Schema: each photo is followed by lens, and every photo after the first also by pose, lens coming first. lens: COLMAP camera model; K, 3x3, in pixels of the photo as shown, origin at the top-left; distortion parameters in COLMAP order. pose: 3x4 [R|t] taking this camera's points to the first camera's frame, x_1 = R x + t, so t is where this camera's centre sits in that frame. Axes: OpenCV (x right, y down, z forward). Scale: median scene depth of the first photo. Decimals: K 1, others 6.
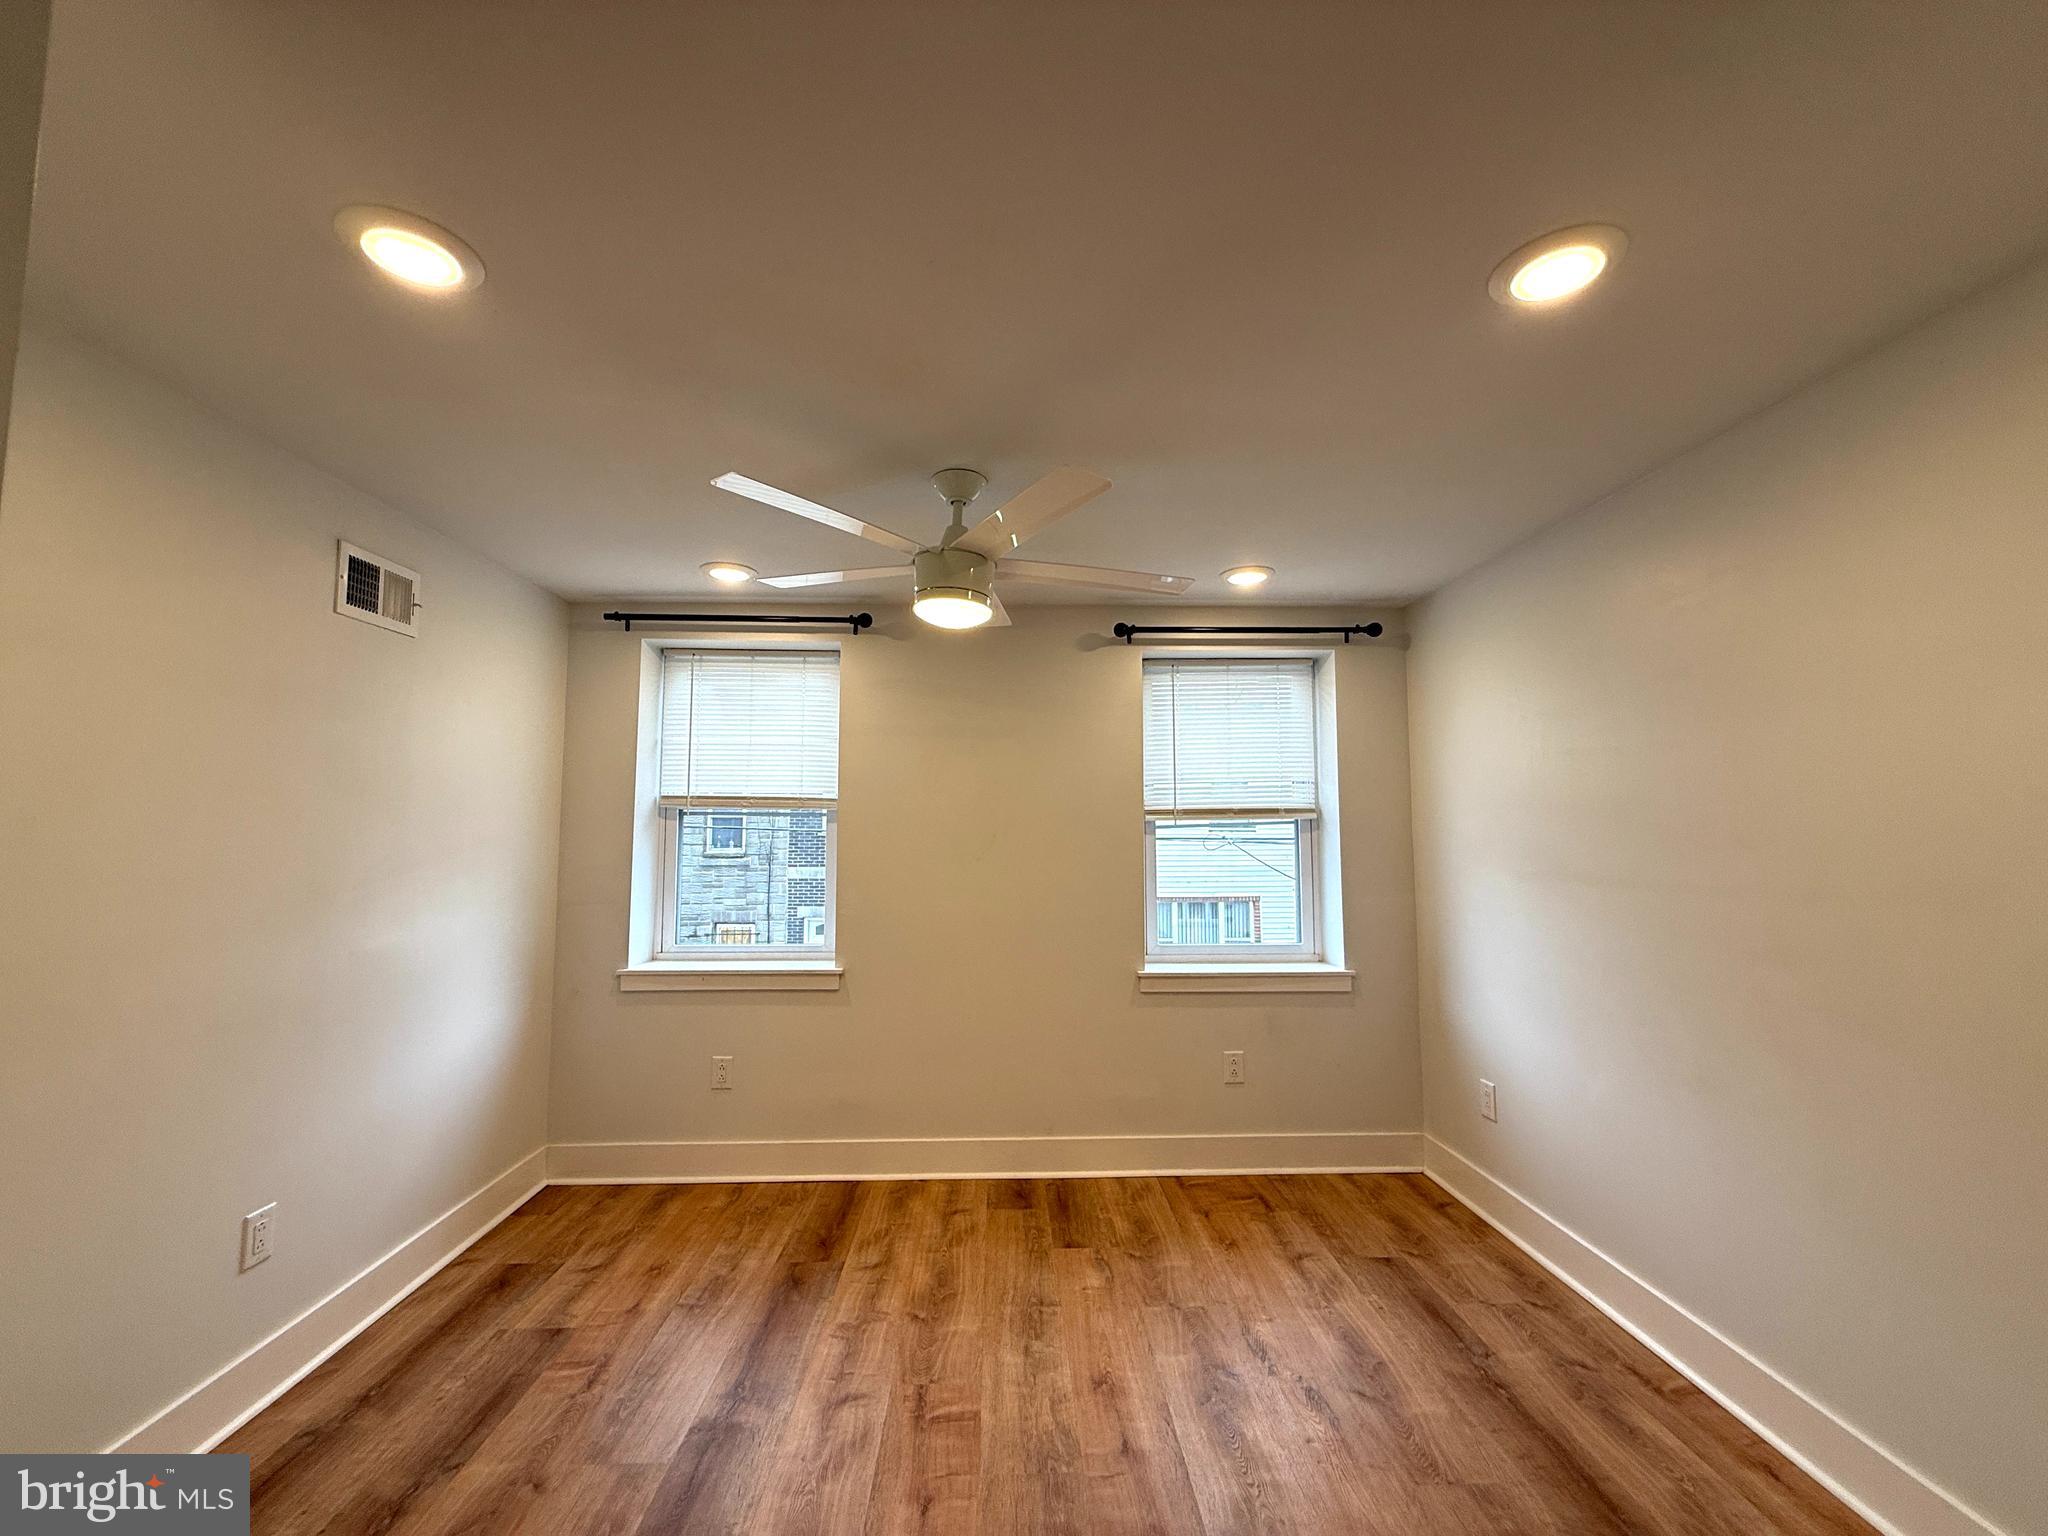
lens RADIAL K [[812.0, 0, 1037.5], [0, 812.0, 754.6], [0, 0, 1]] dist [-0.001927, 0.000702]
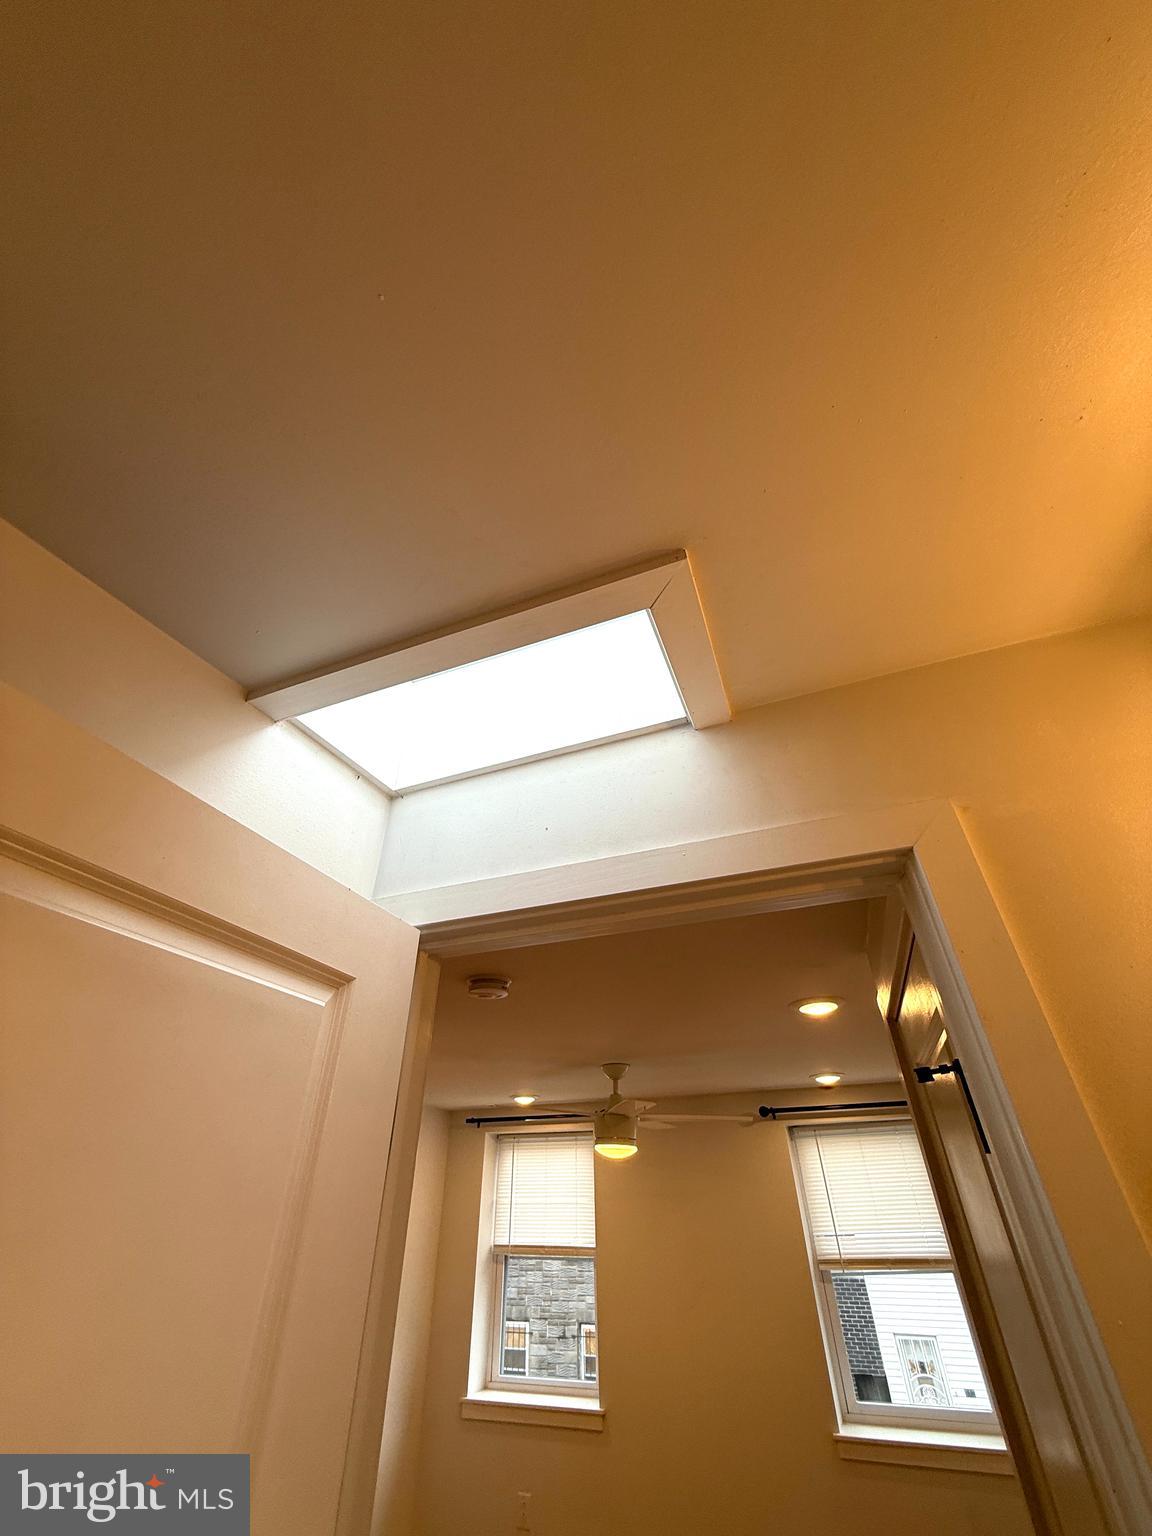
lens RADIAL K [[609.0, 0, 579.6], [0, 609.0, 766.3], [0, 0, 1]] dist [-0.001927, 0.000702]
pose [[0.925546, -0.230515, -0.300379, 0.270165], [0.045004, 0.854670, -0.517217, -0.130147], [0.375952, 0.465190, 0.801411, -0.331098]]
